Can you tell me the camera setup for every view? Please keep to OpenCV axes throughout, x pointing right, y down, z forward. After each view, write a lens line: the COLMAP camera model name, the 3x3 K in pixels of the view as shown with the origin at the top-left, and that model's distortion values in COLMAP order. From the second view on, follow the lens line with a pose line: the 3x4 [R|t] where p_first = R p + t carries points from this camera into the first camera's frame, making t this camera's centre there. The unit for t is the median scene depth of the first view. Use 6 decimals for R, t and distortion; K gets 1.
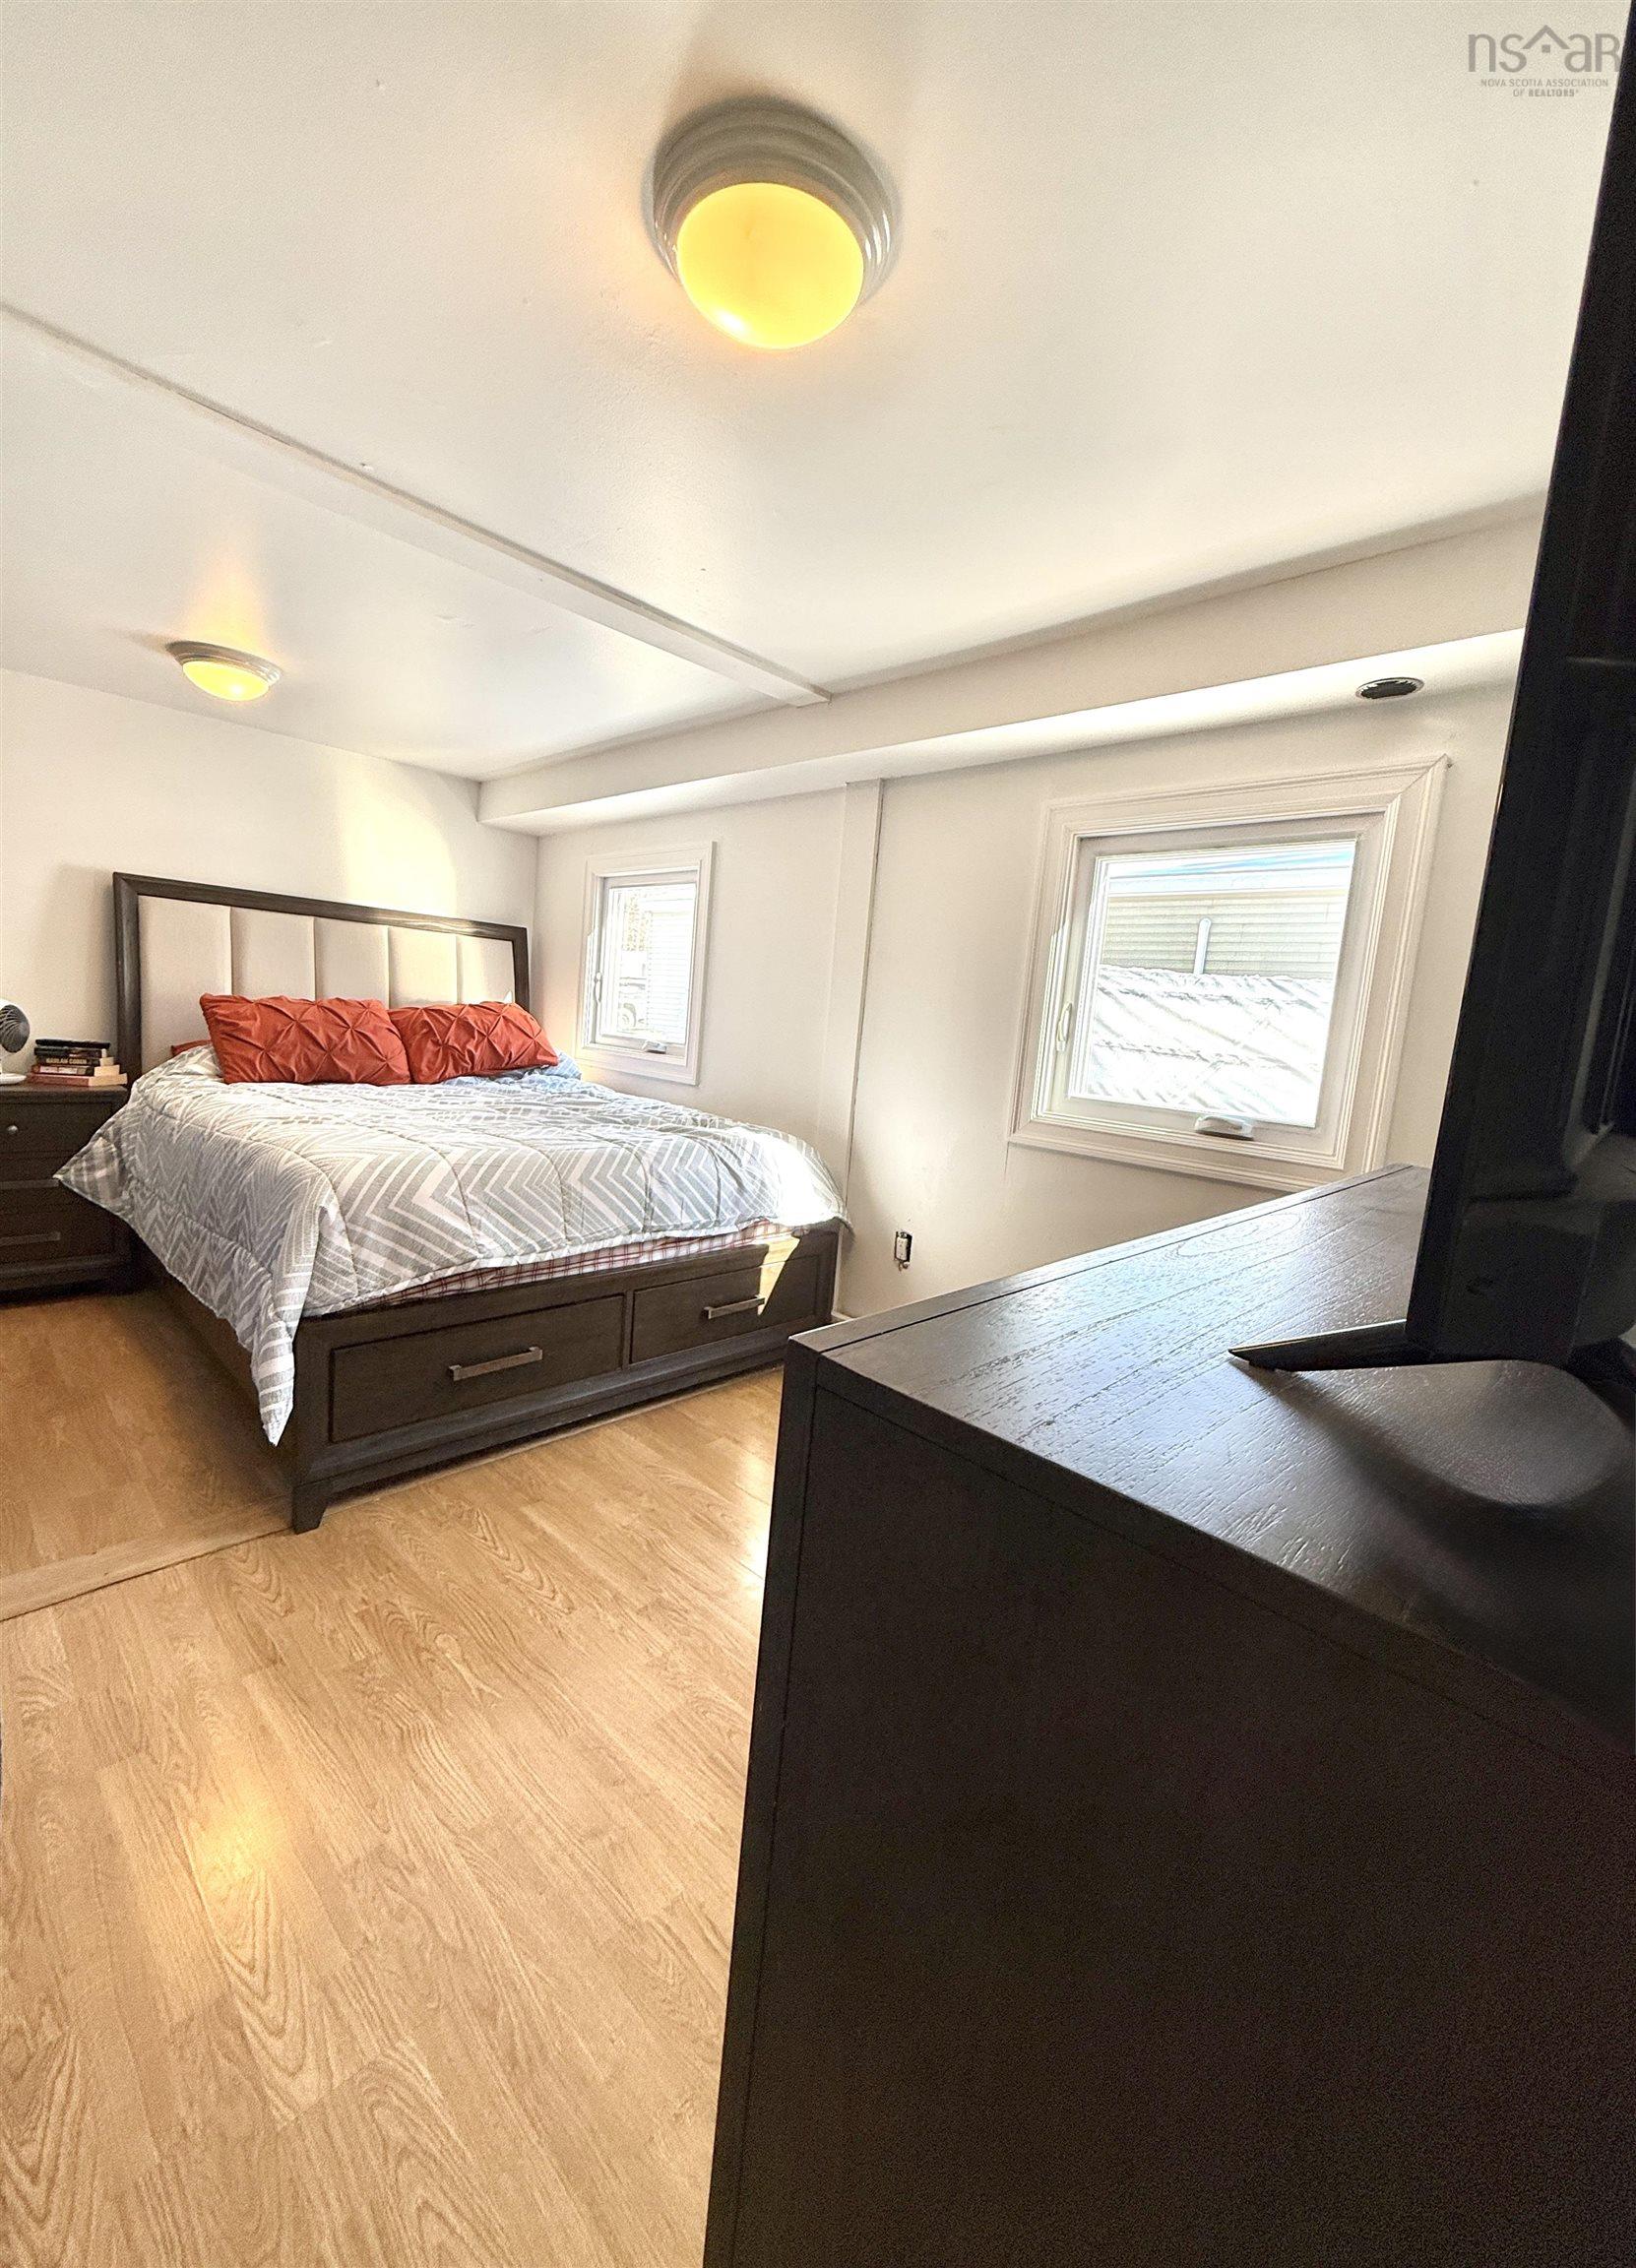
lens RADIAL K [[899.1, 0, 794.9], [0, 899.1, 1128.6], [0, 0, 1]] dist [-0.001121, -0.000110]
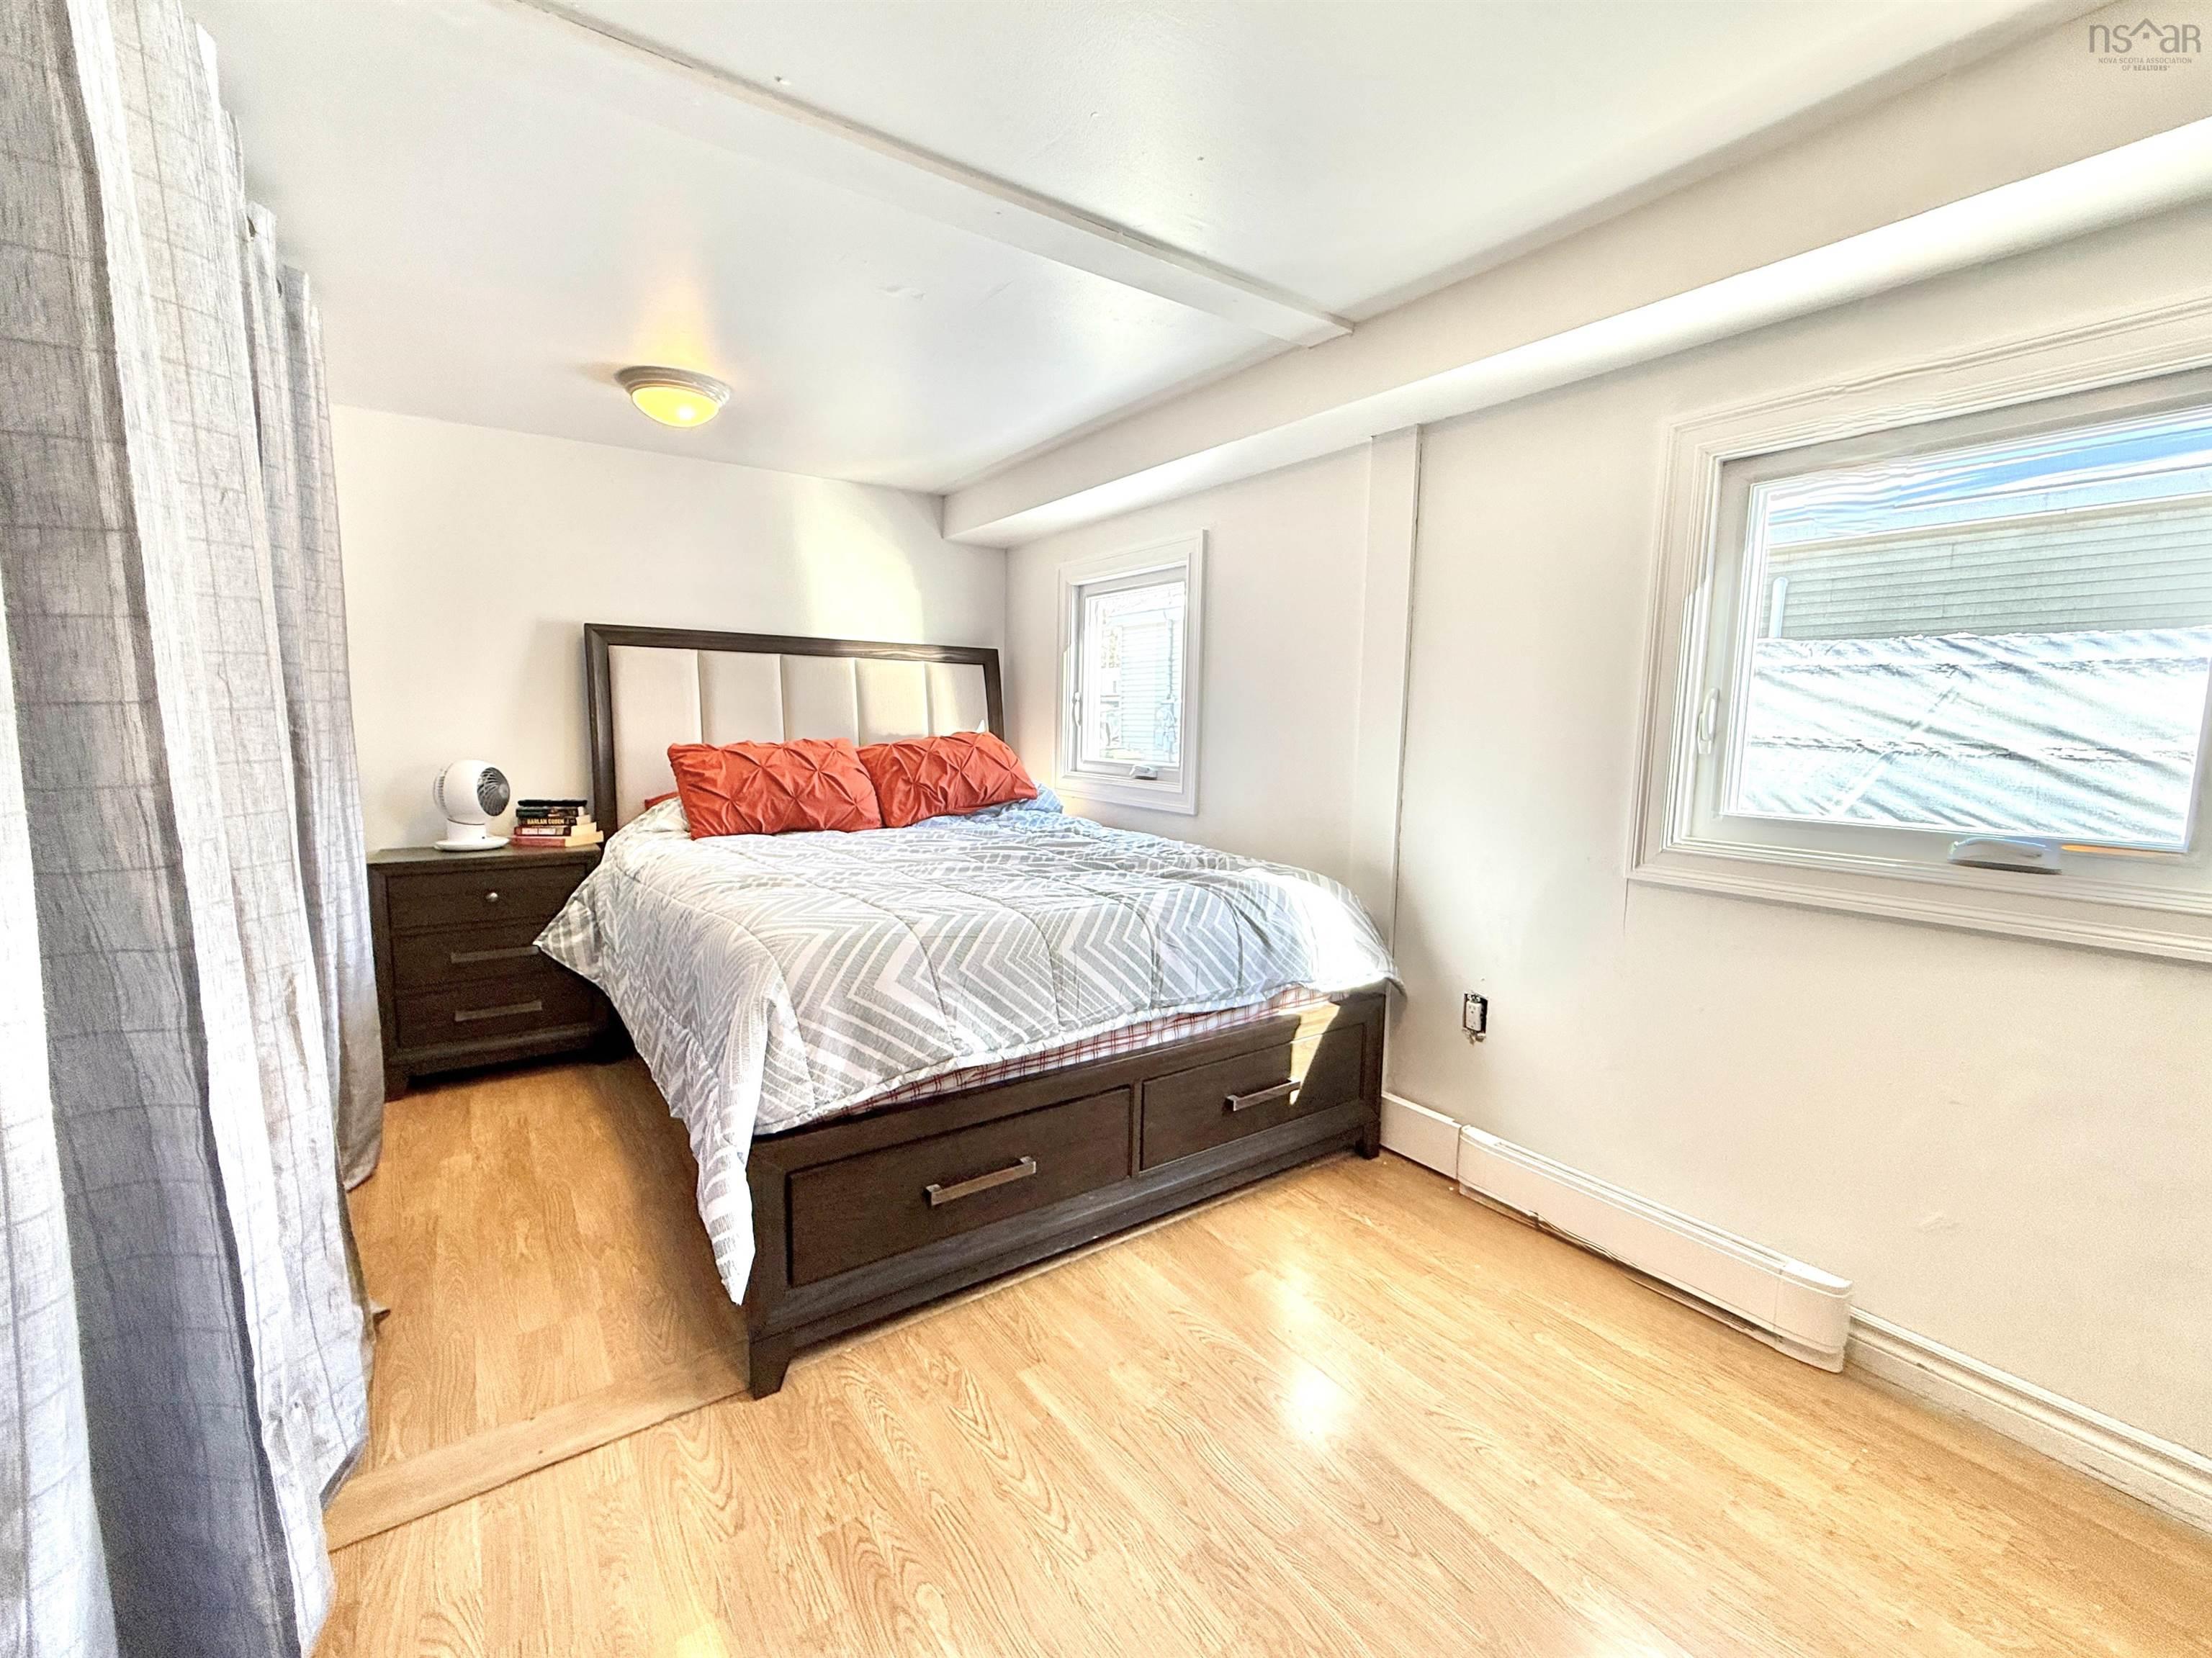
lens RADIAL K [[890.7, 0, 1099.8], [0, 890.7, 824.7], [0, 0, 1]] dist [-0.000957, -0.000039]
pose [[0.982192, -0.042612, -0.182984, -0.052843], [0.039674, 0.999019, -0.019685, -0.030986], [0.183643, 0.012074, 0.982919, 0.177863]]
